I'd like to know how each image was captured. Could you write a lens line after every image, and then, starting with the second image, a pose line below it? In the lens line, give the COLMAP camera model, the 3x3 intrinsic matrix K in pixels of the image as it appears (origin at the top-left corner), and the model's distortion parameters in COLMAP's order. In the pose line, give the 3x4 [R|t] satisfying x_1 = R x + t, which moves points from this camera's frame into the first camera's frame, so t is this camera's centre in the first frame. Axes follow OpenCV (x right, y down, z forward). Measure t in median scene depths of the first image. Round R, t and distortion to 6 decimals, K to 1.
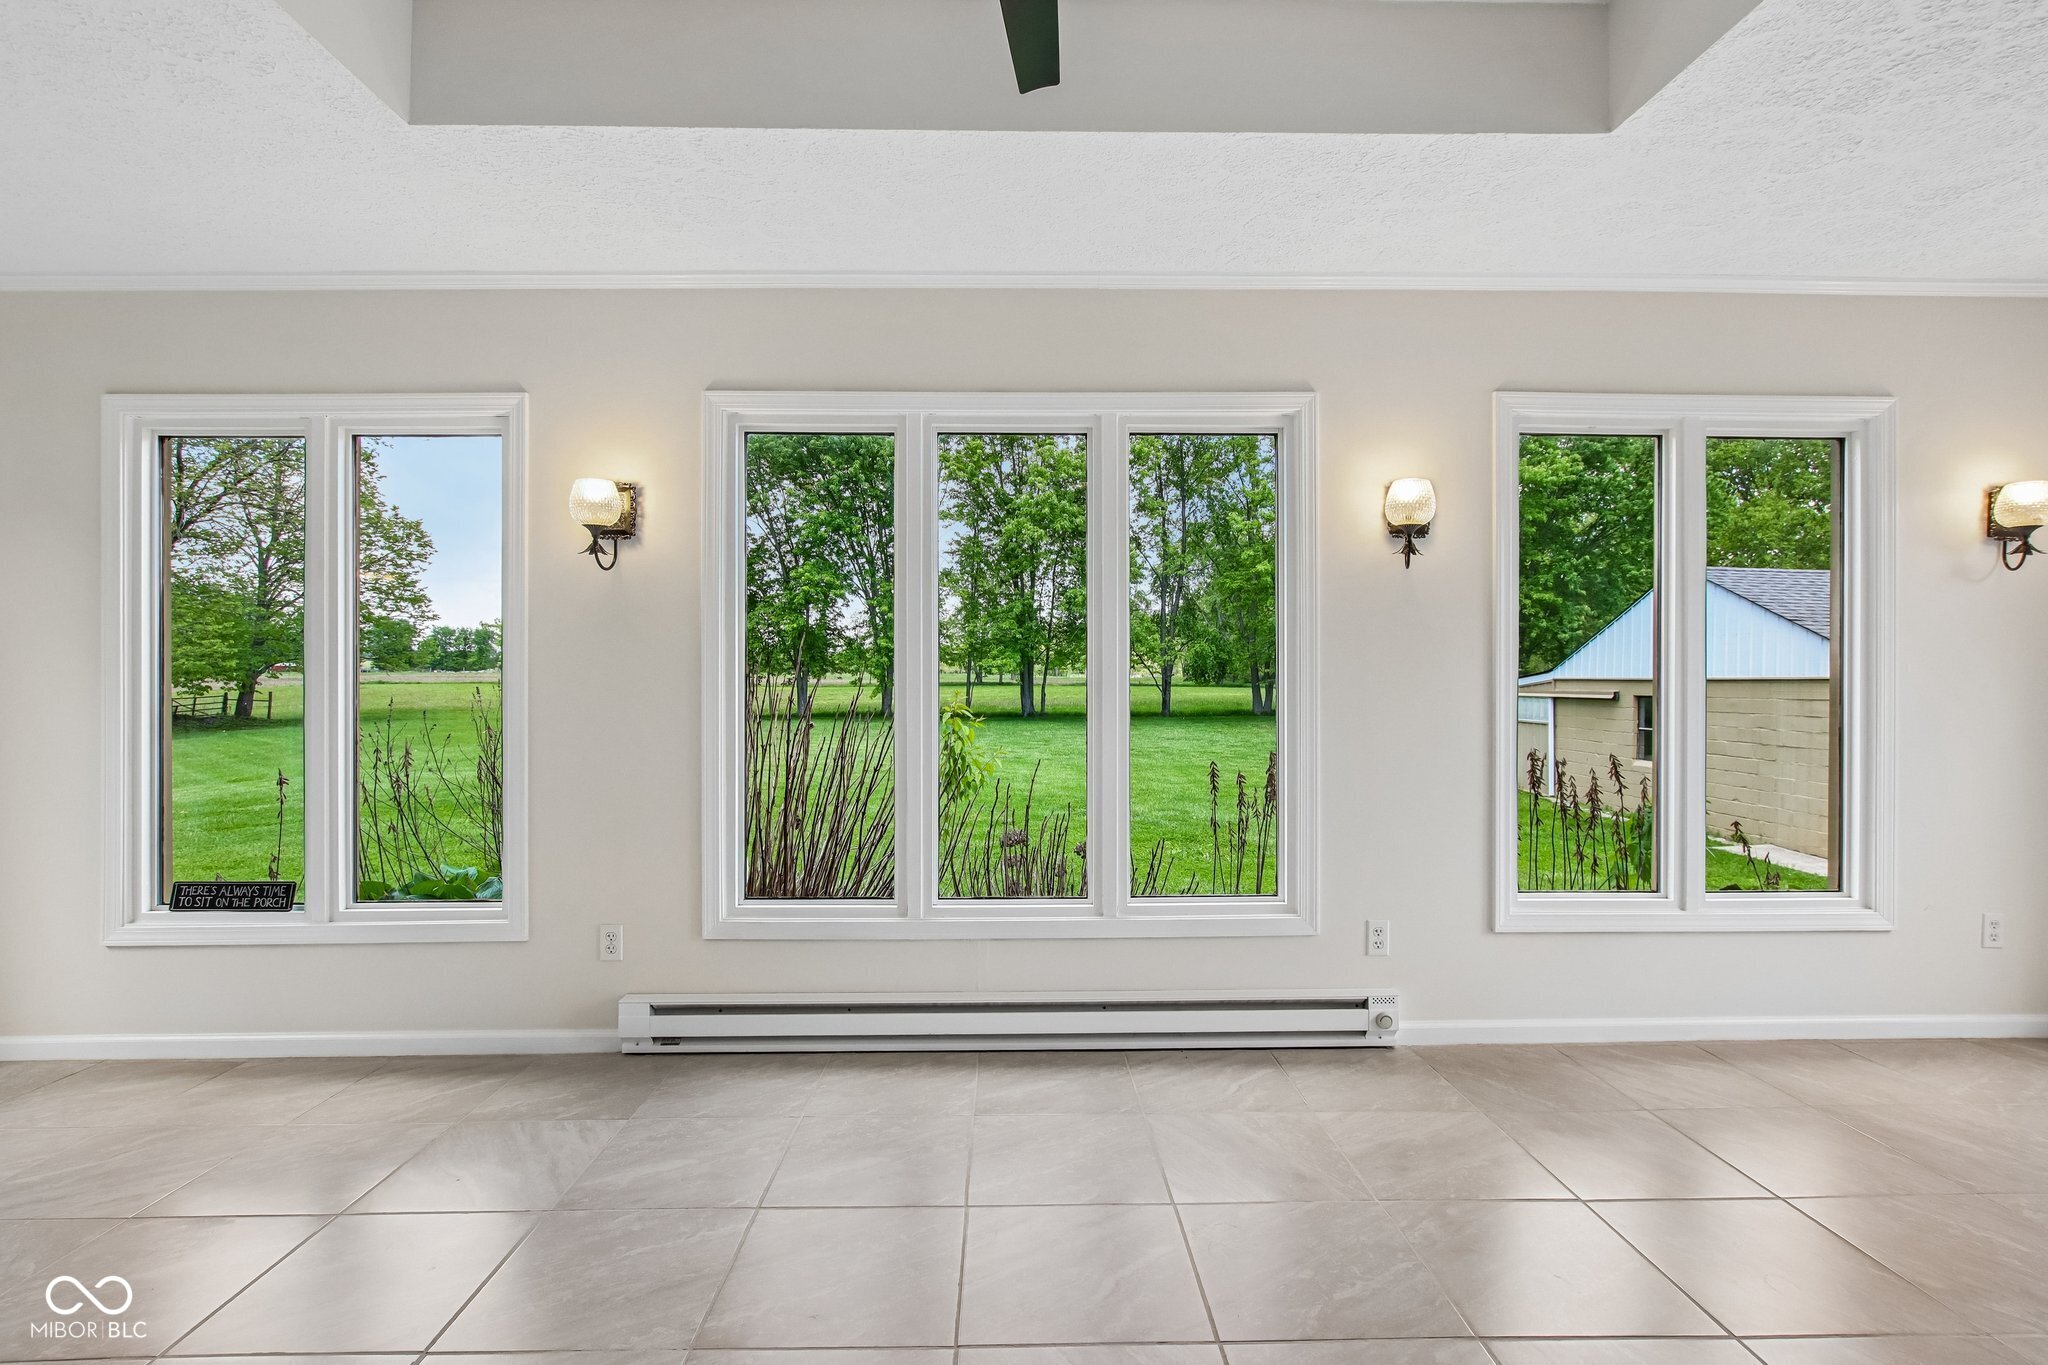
lens RADIAL K [[997.0, 0, 1018.9], [0, 997.0, 671.7], [0, 0, 1]] dist [-0.002321, -0.000041]
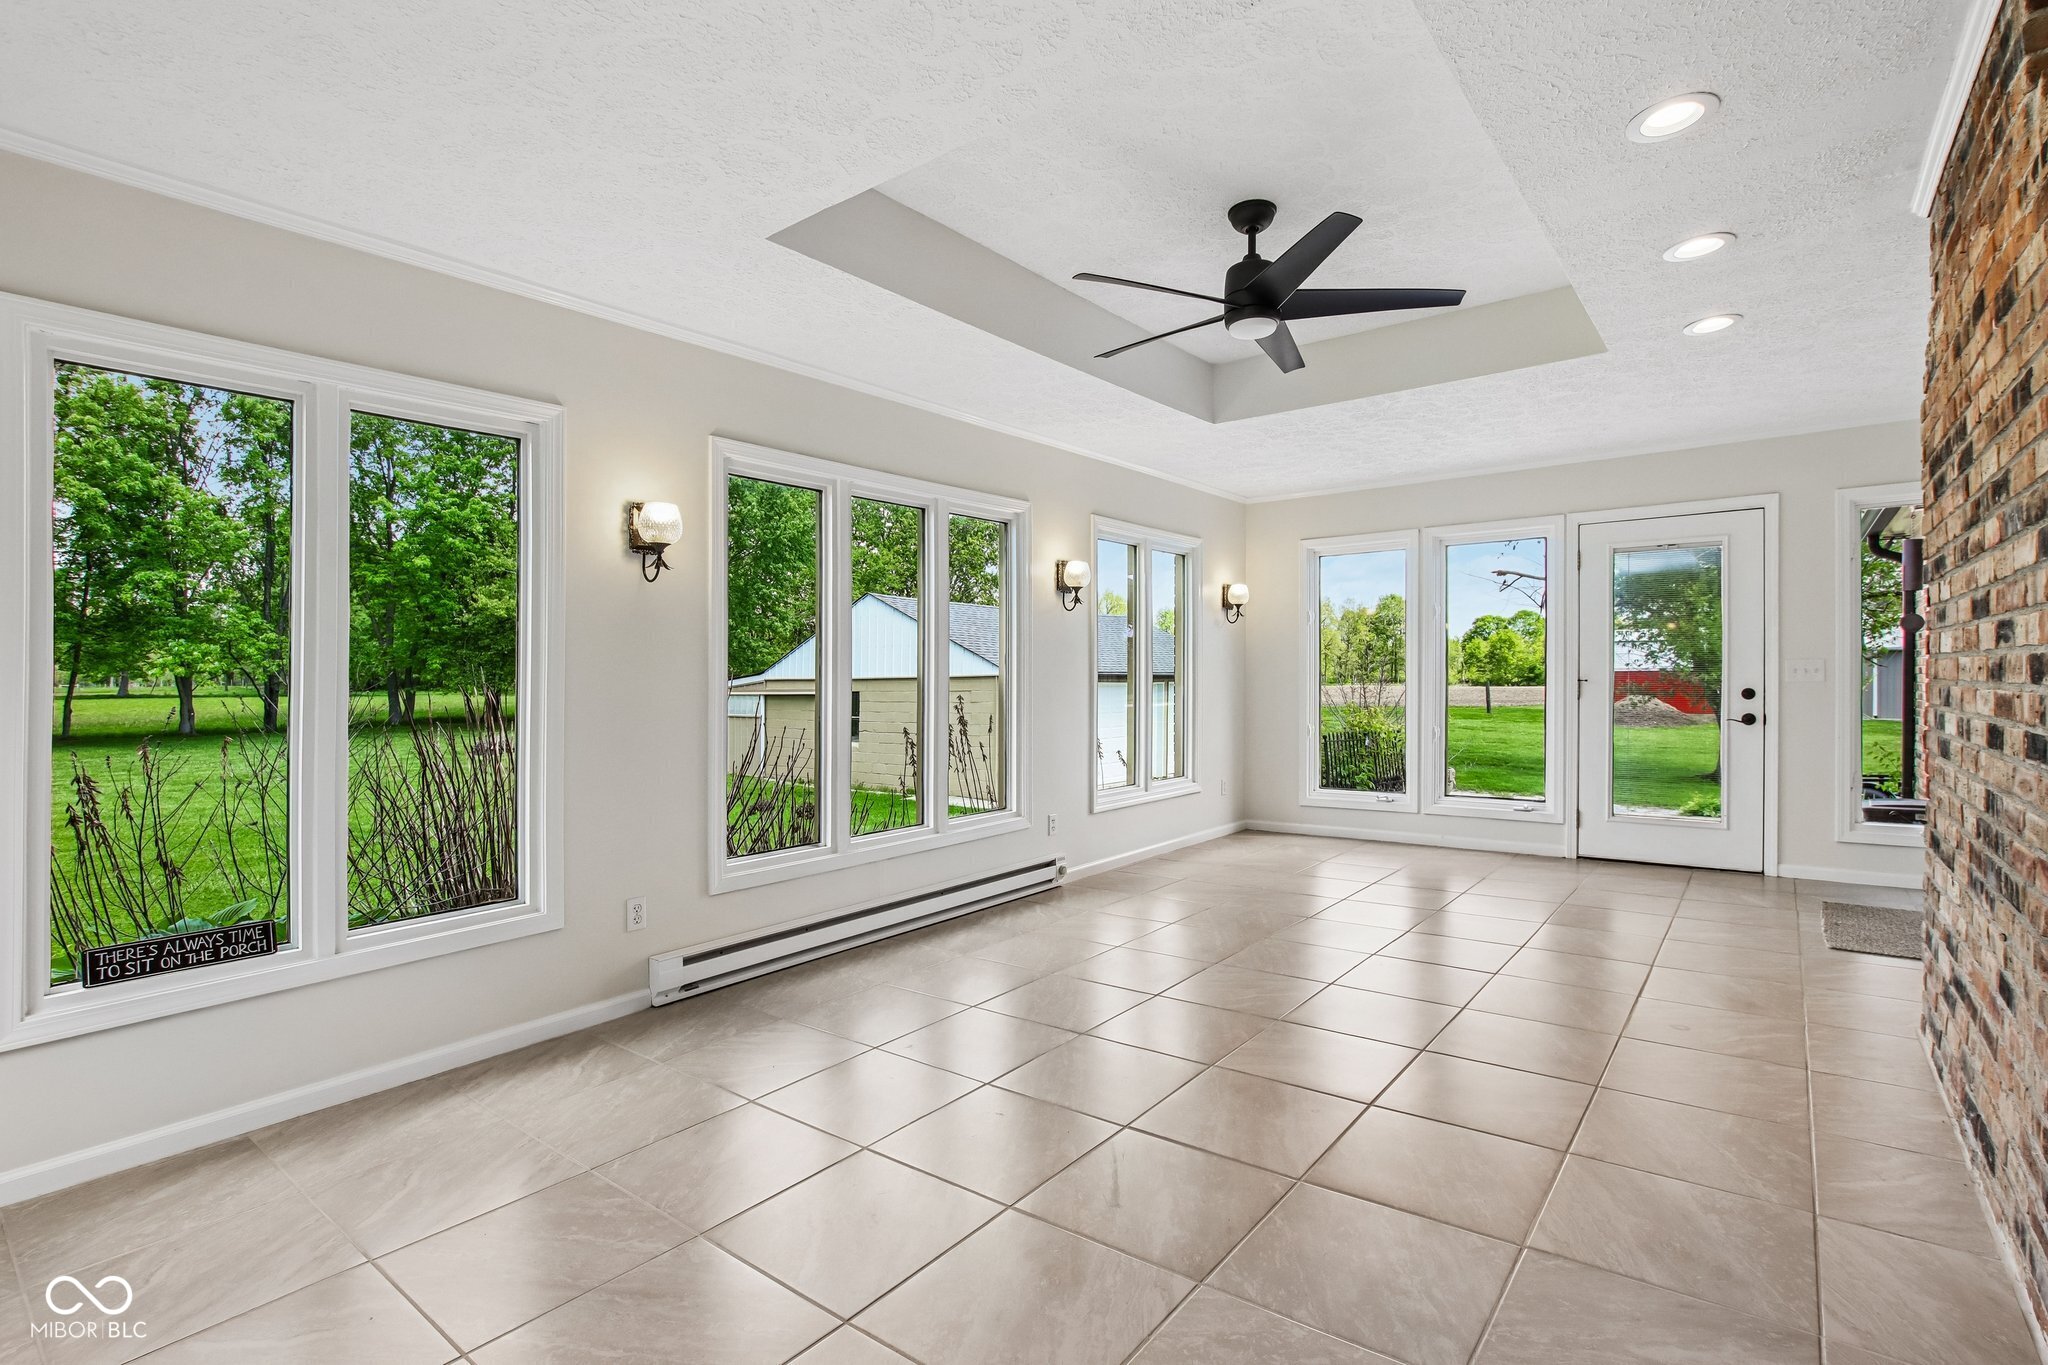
lens RADIAL K [[989.1, 0, 1024.0], [0, 989.1, 682.5], [0, 0, 1]] dist [0.000872, 0.009174]
pose [[0.632351, -0.013142, 0.774570, -0.982997], [0.008409, 0.999914, 0.010101, 0.004476], [-0.774636, 0.000126, 0.632407, -0.039629]]
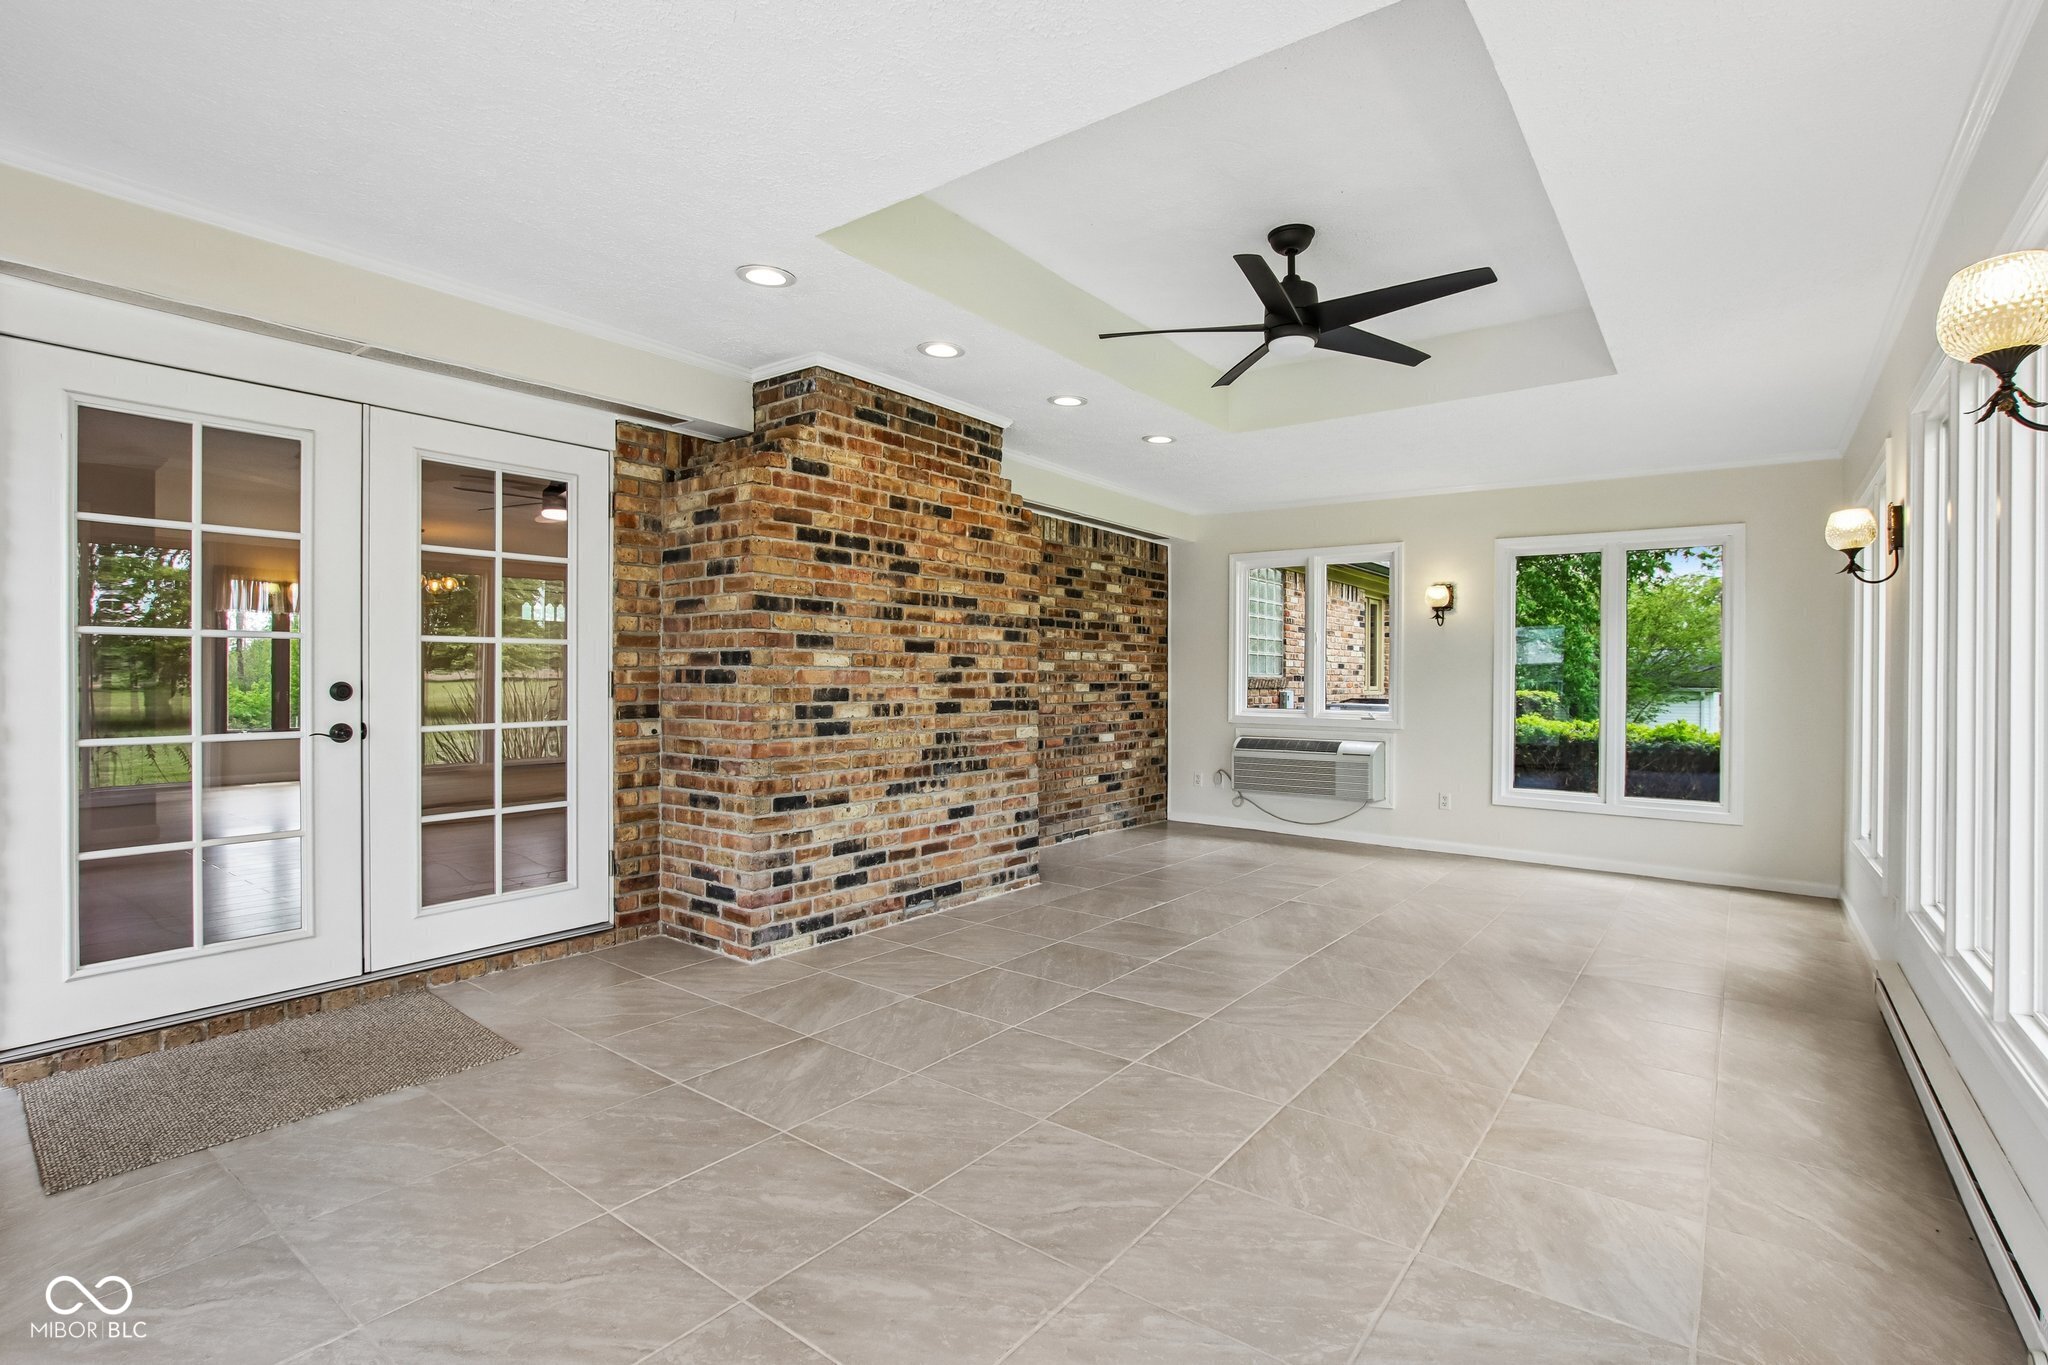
lens RADIAL K [[955.9, 0, 1027.8], [0, 955.9, 679.6], [0, 0, 1]] dist [-0.037166, 0.007280]
pose [[-0.616626, -0.000973, -0.787256, 1.011226], [-0.002405, 0.999997, 0.000647, 0.011009], [0.787253, 0.002292, -0.616626, 0.867157]]
